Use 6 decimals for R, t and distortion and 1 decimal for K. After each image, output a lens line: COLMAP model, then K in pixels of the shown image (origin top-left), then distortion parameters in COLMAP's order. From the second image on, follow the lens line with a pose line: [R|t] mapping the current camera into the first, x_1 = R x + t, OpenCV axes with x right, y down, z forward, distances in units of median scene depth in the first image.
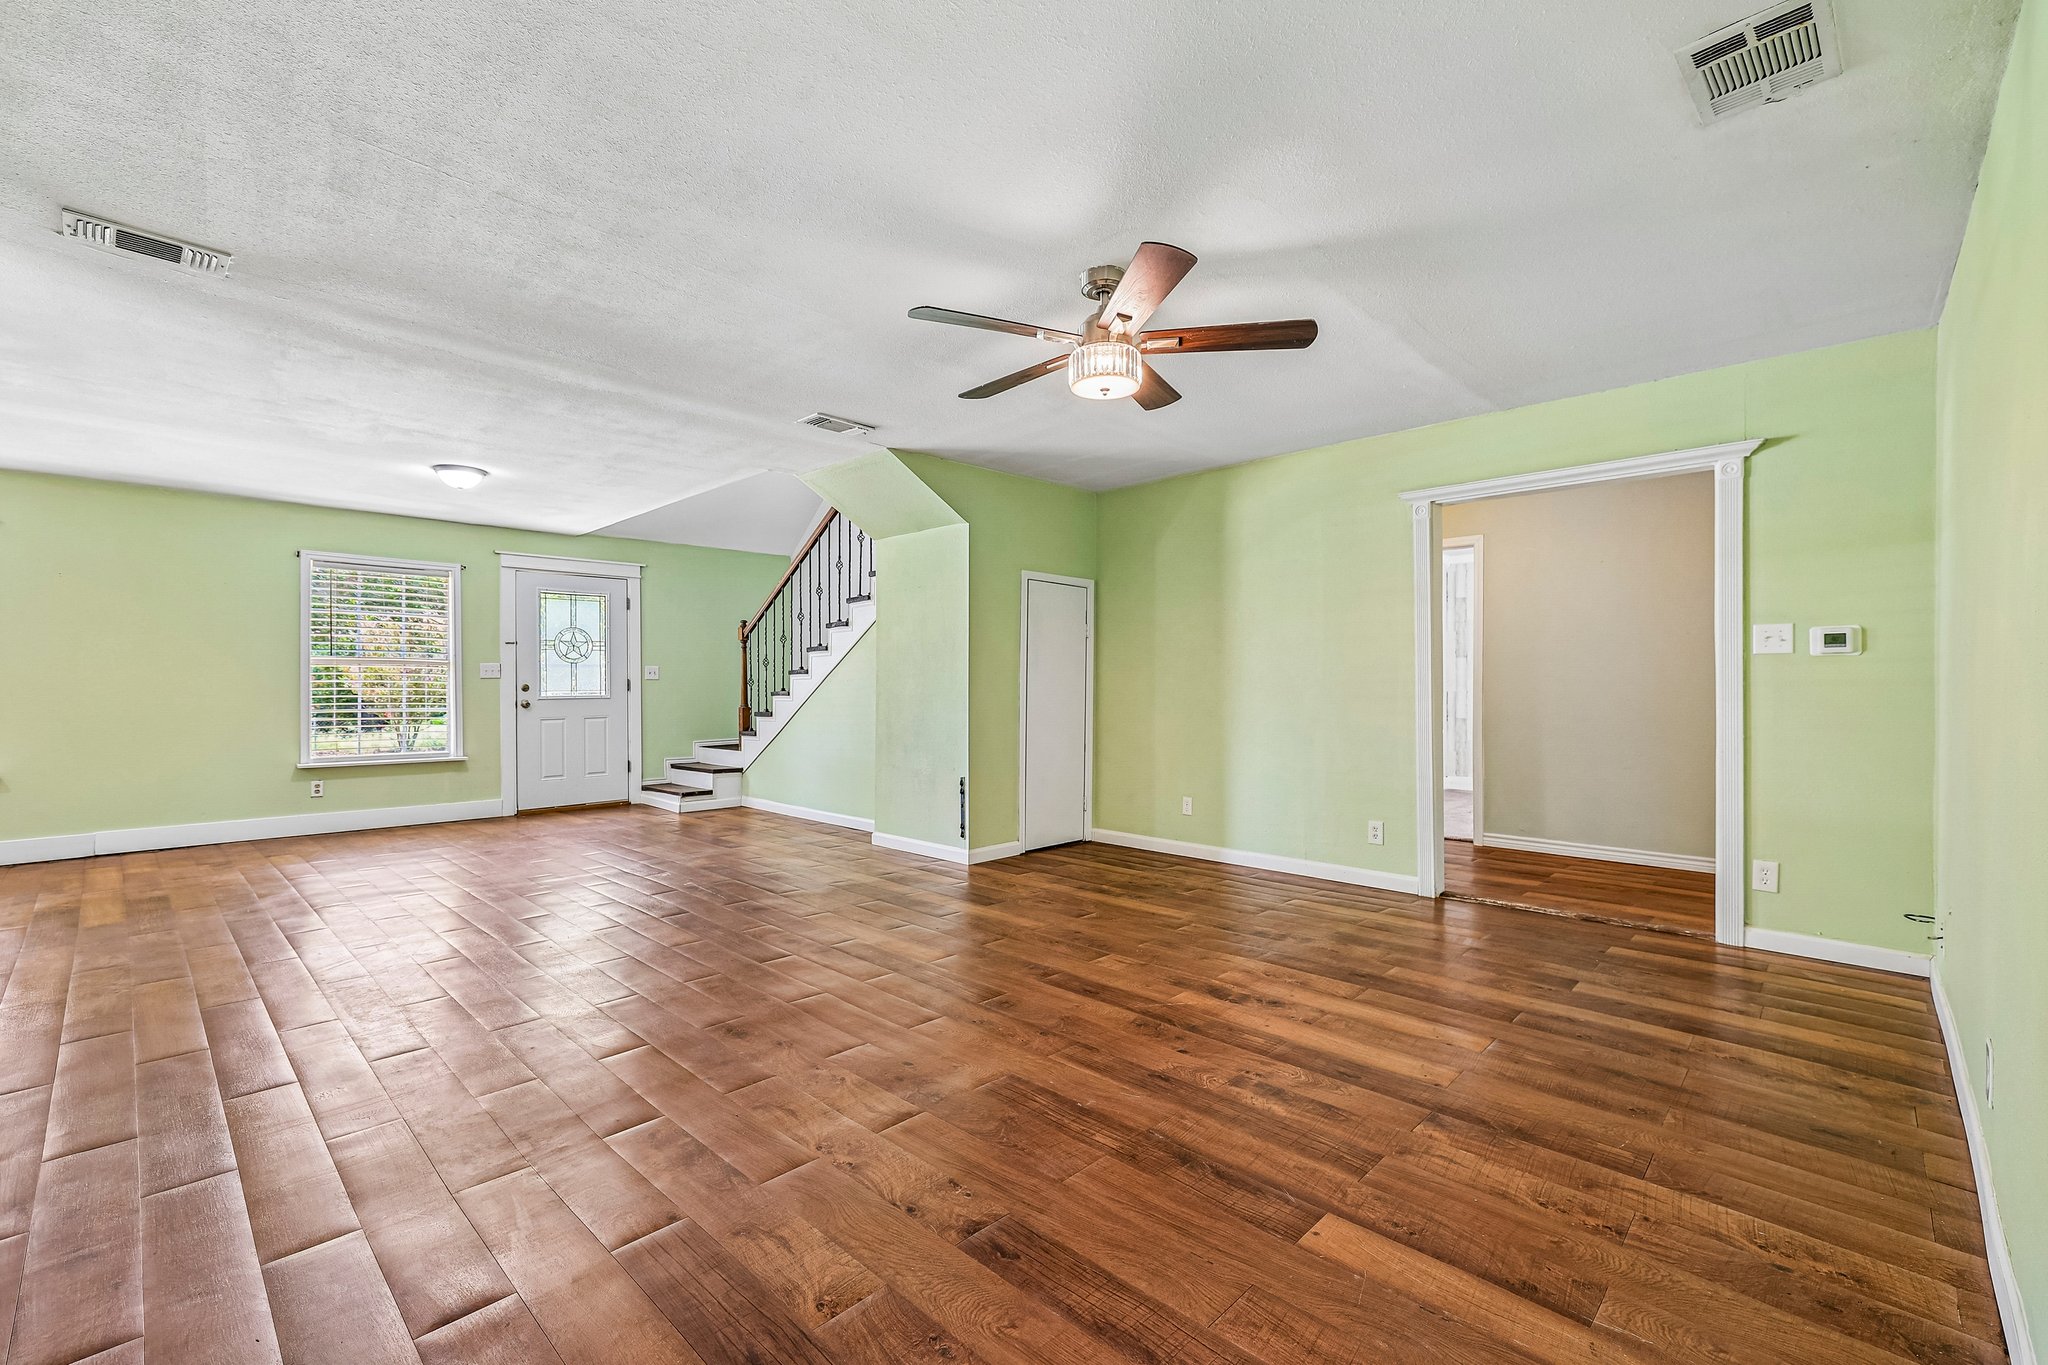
lens RADIAL K [[909.4, 0, 1089.2], [0, 909.4, 689.5], [0, 0, 1]] dist [0.000670, -0.000181]
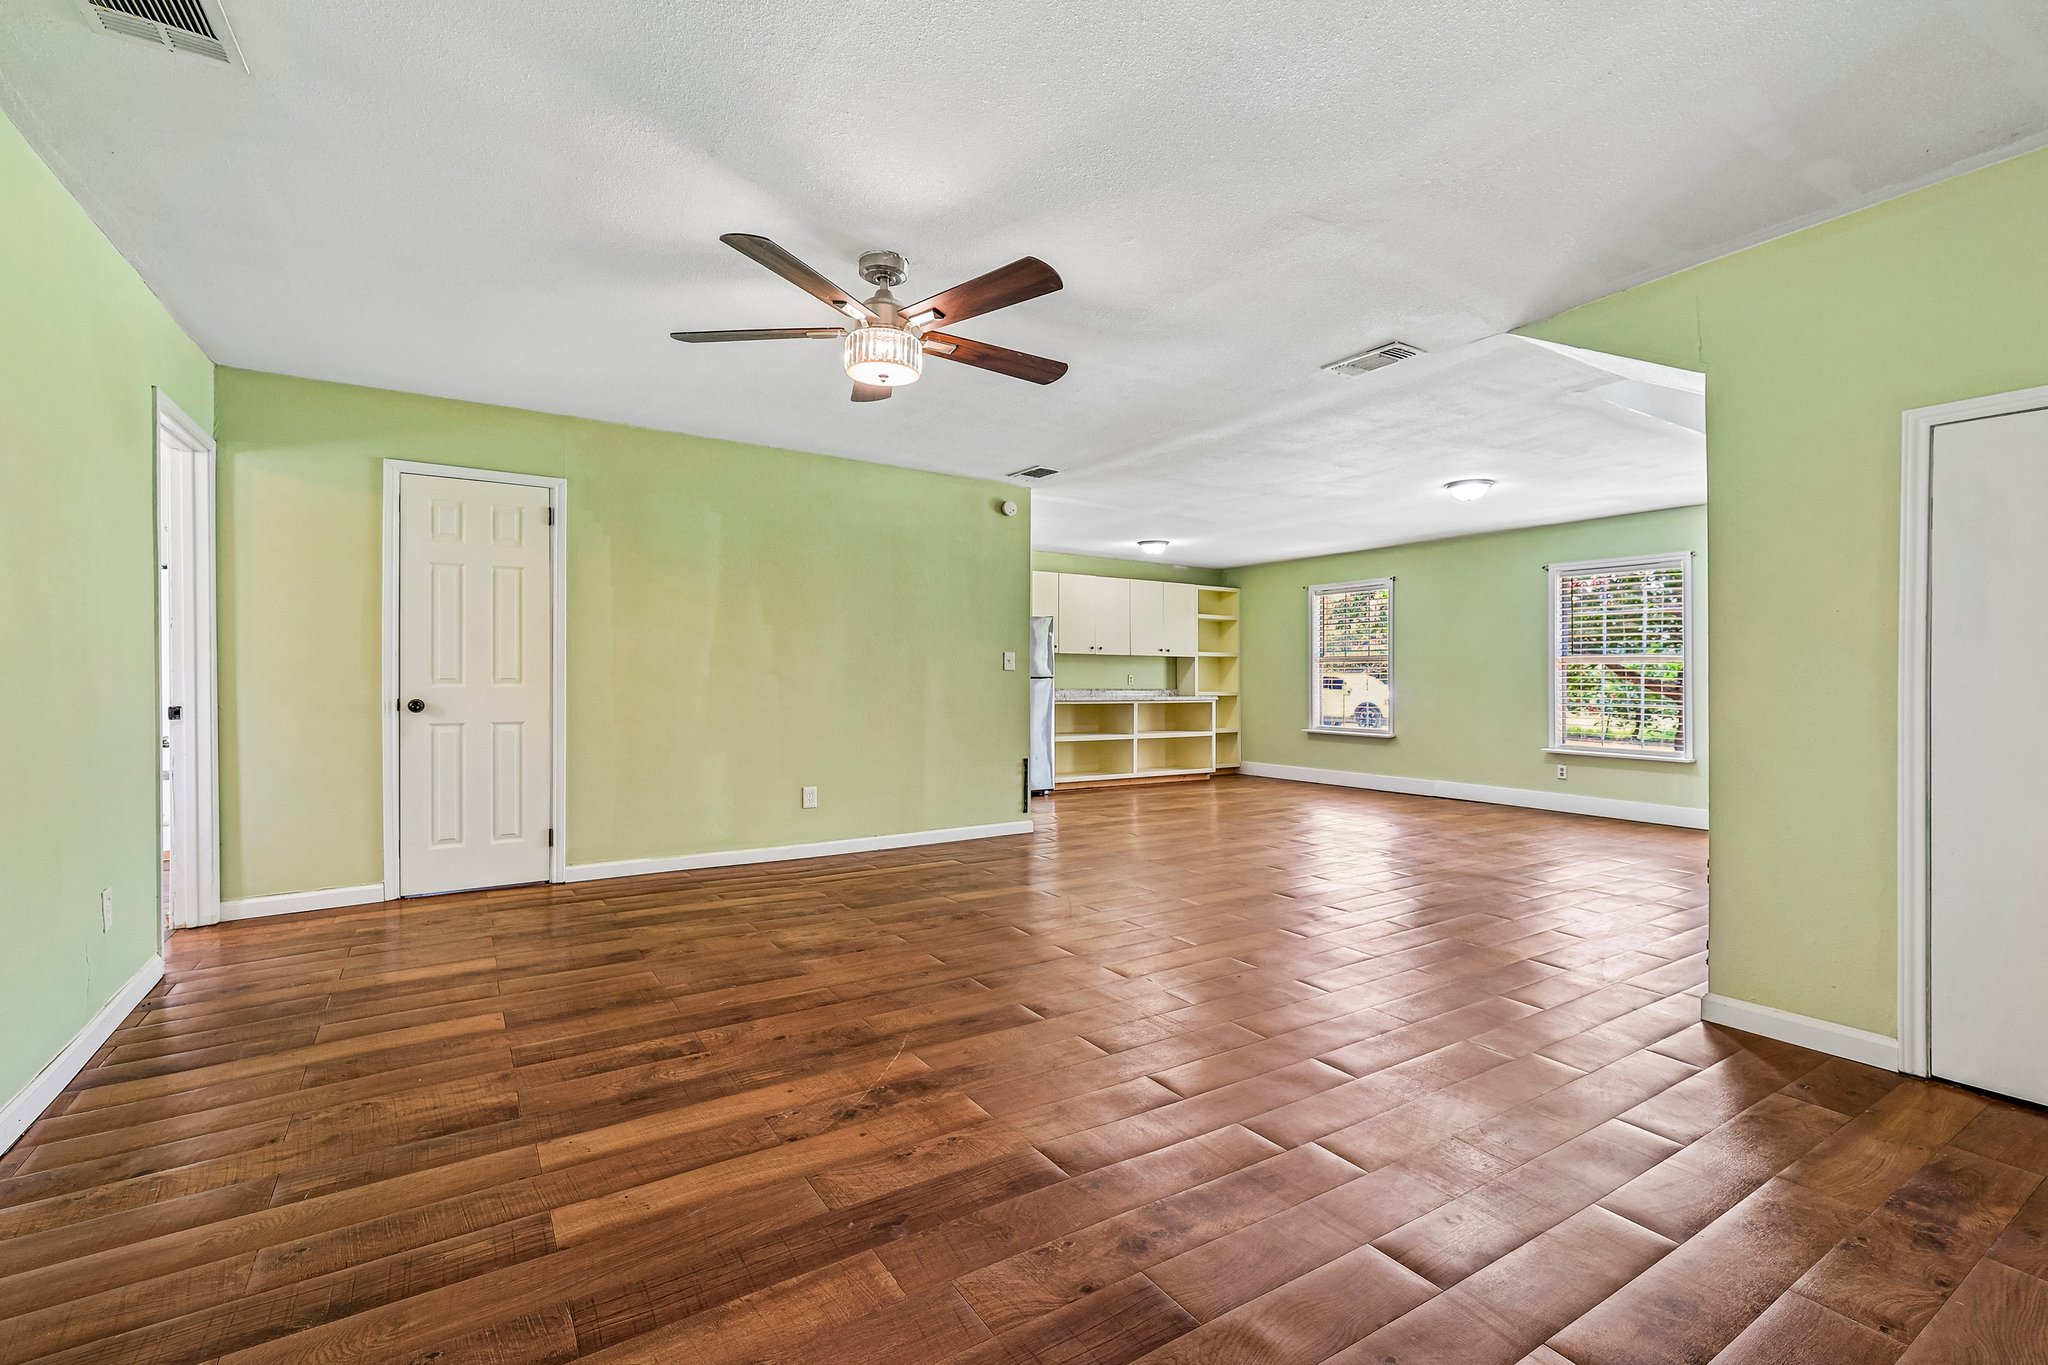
lens RADIAL K [[860.3, 0, 968.4], [0, 860.3, 672.4], [0, 0, 1]] dist [0.001174, 0.000084]
pose [[-0.317415, -0.010470, -0.948229, 0.542058], [-0.009072, 0.999927, -0.008004, -0.000116], [0.948243, 0.006062, -0.317487, 0.859785]]
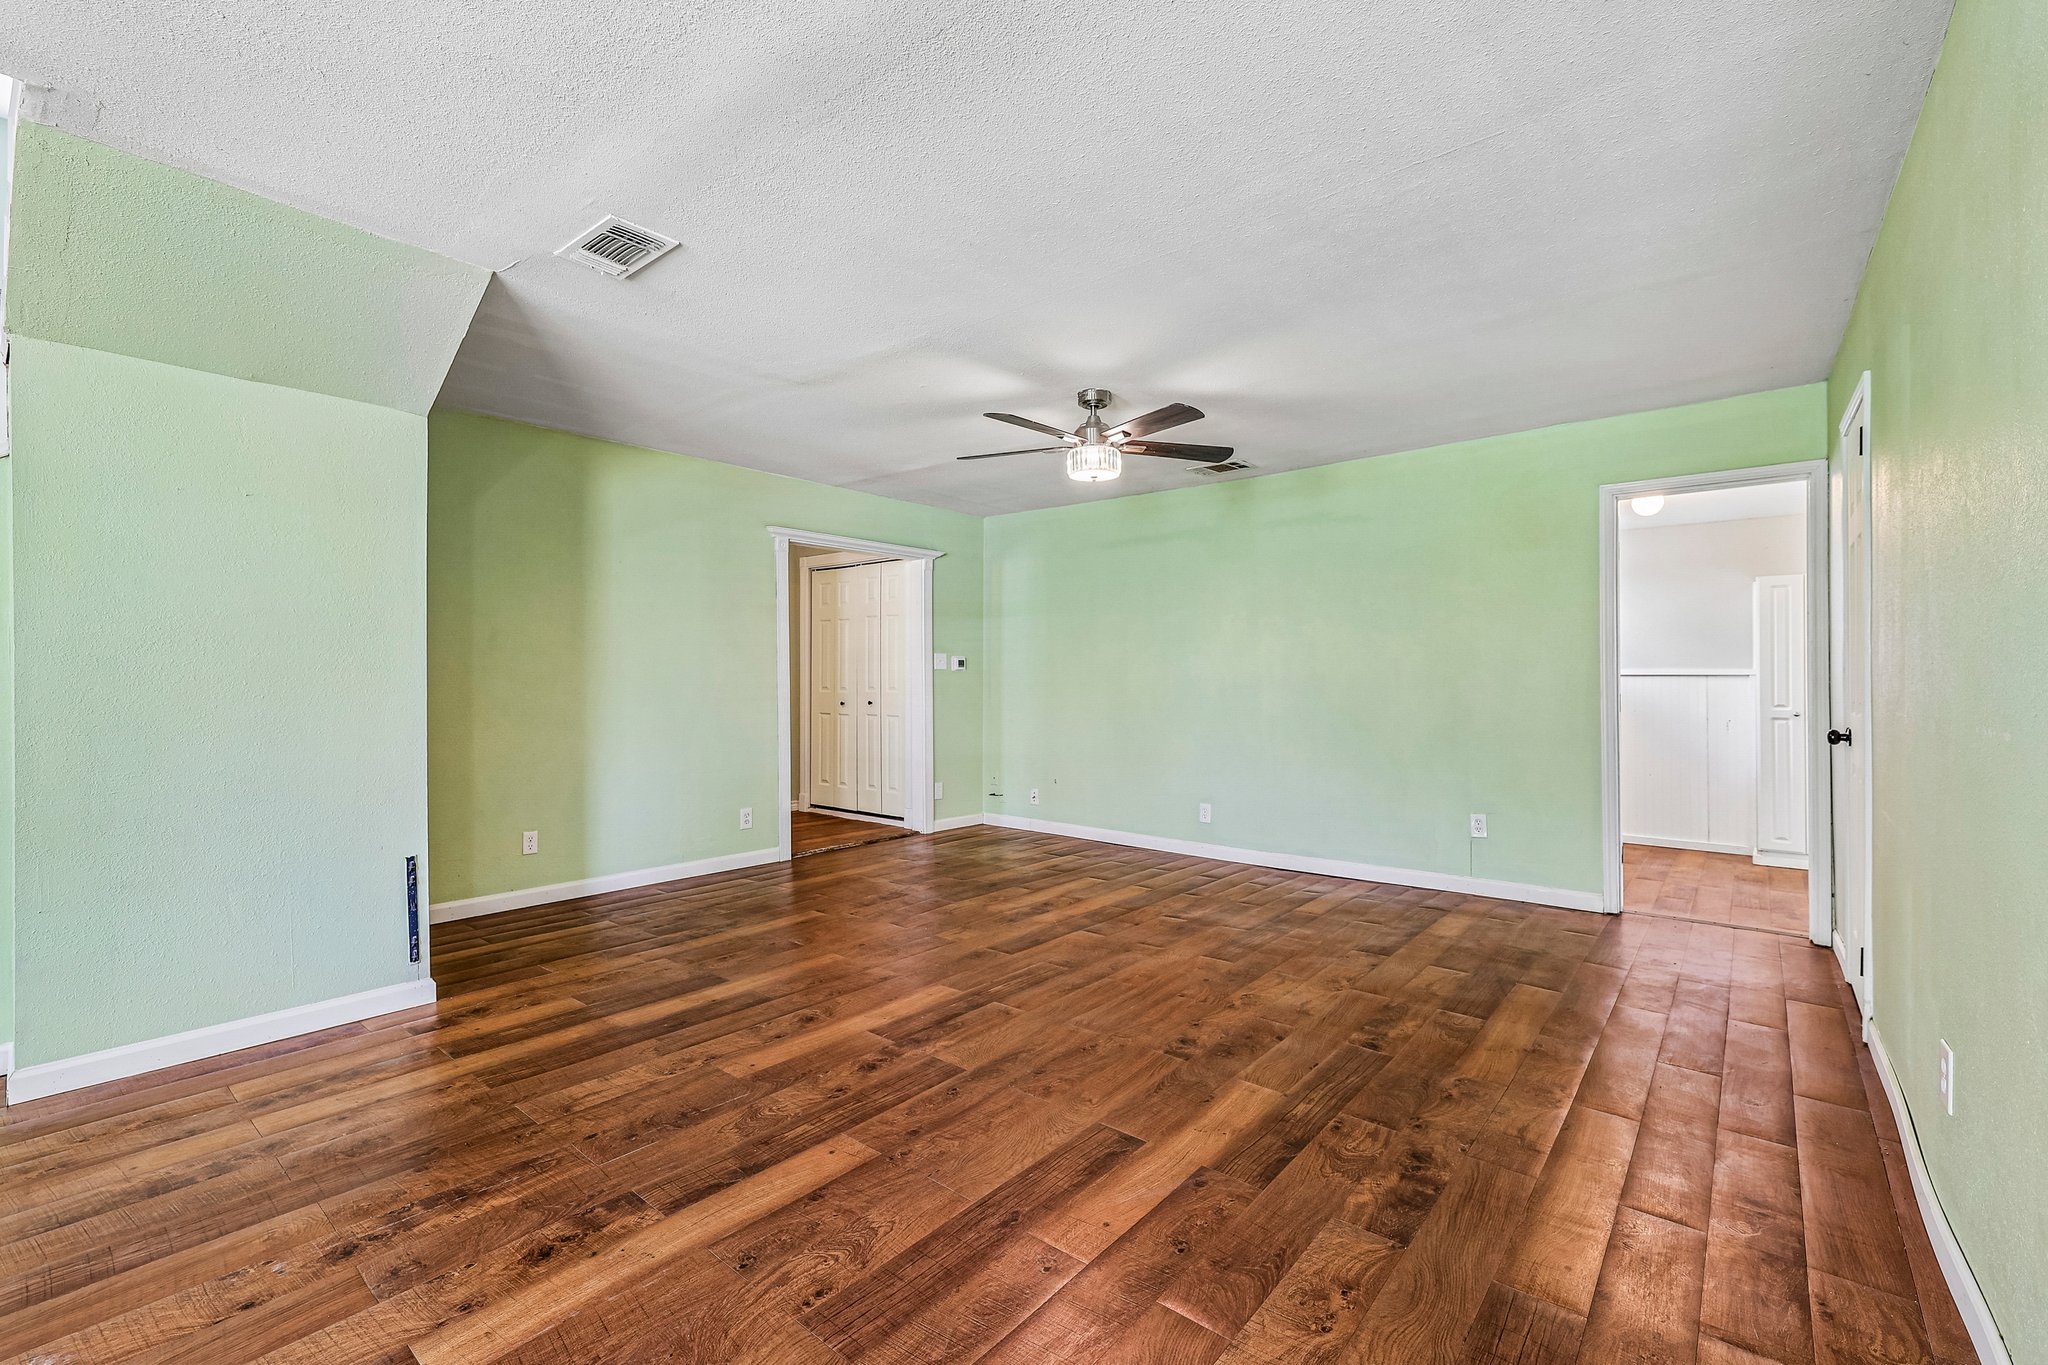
lens RADIAL K [[877.8, 0, 1001.5], [0, 877.8, 673.6], [0, 0, 1]] dist [0.001266, 0.000043]
pose [[-0.028025, 0.004954, 0.999595, -0.811999], [0.005594, 0.999973, -0.004800, -0.017387], [-0.999592, 0.005457, -0.028052, 0.732344]]
